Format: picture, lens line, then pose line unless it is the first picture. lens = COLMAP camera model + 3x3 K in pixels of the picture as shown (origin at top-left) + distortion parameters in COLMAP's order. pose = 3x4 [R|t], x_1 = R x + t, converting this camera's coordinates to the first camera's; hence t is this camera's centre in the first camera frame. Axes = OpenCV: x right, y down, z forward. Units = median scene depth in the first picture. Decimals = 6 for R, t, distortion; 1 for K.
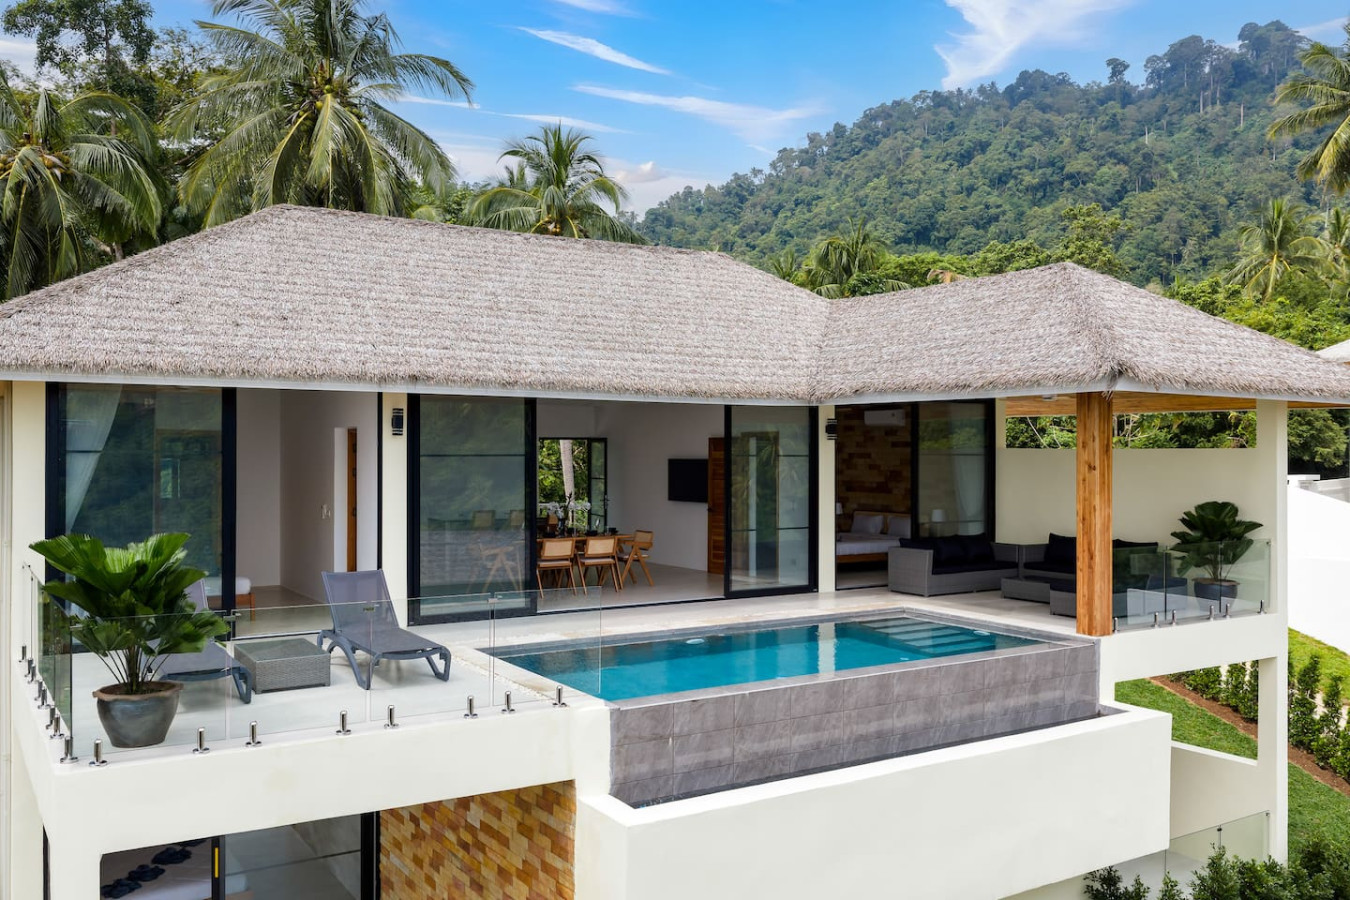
lens RADIAL K [[1129.7, 0, 675.0], [0, 1129.7, 450.0], [0, 0, 1]] dist [0.010323, -0.009371]
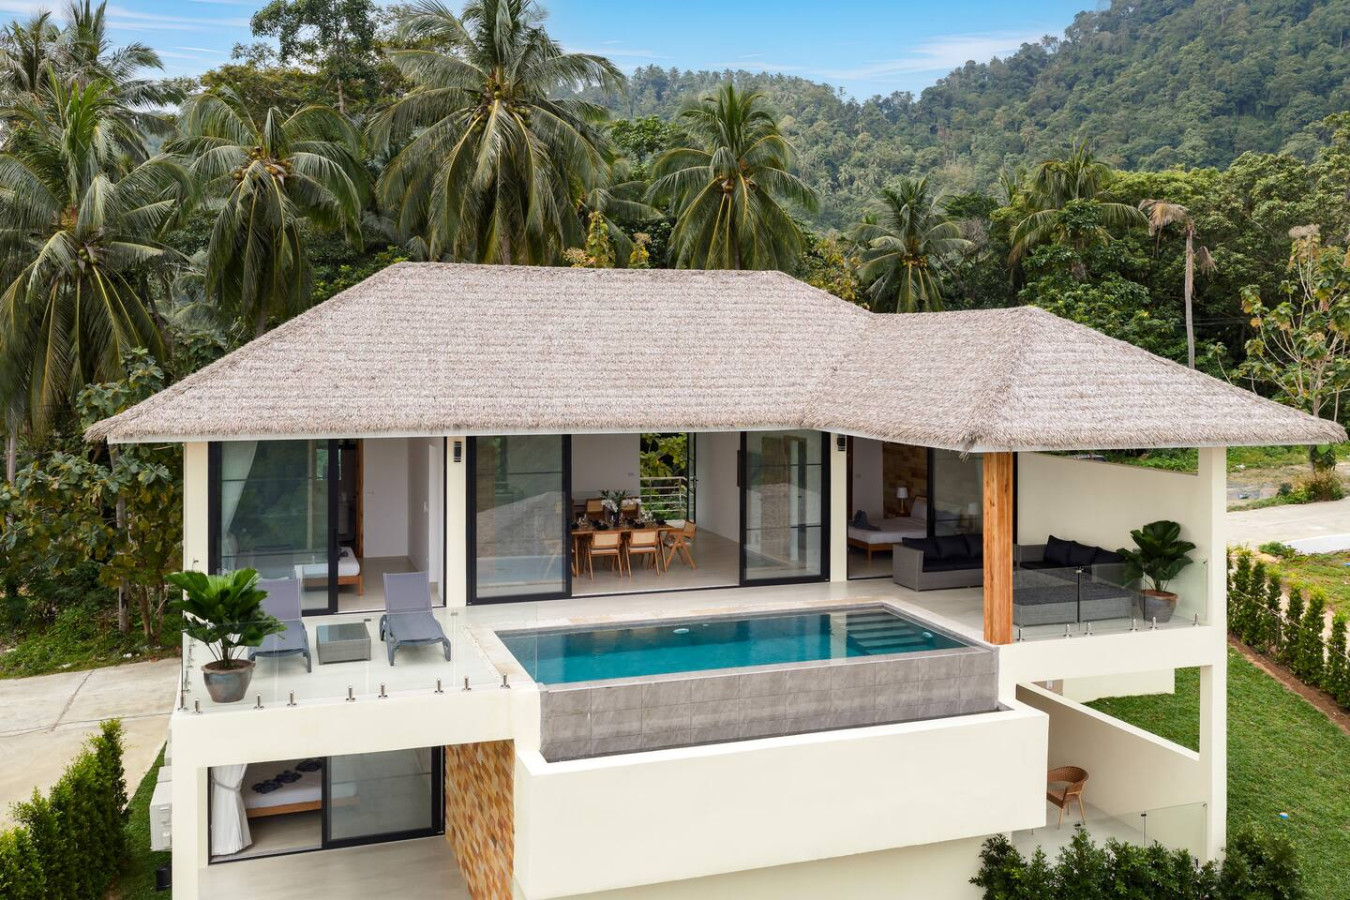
lens RADIAL K [[1203.5, 0, 674.7], [0, 1203.5, 358.3], [0, 0, 1]] dist [0.015899, -0.002666]
pose [[0.974054, 0.002460, -0.226303, 0.318758], [-0.001027, 0.999979, 0.006449, -0.142356], [0.226314, -0.006050, 0.974036, -0.312387]]
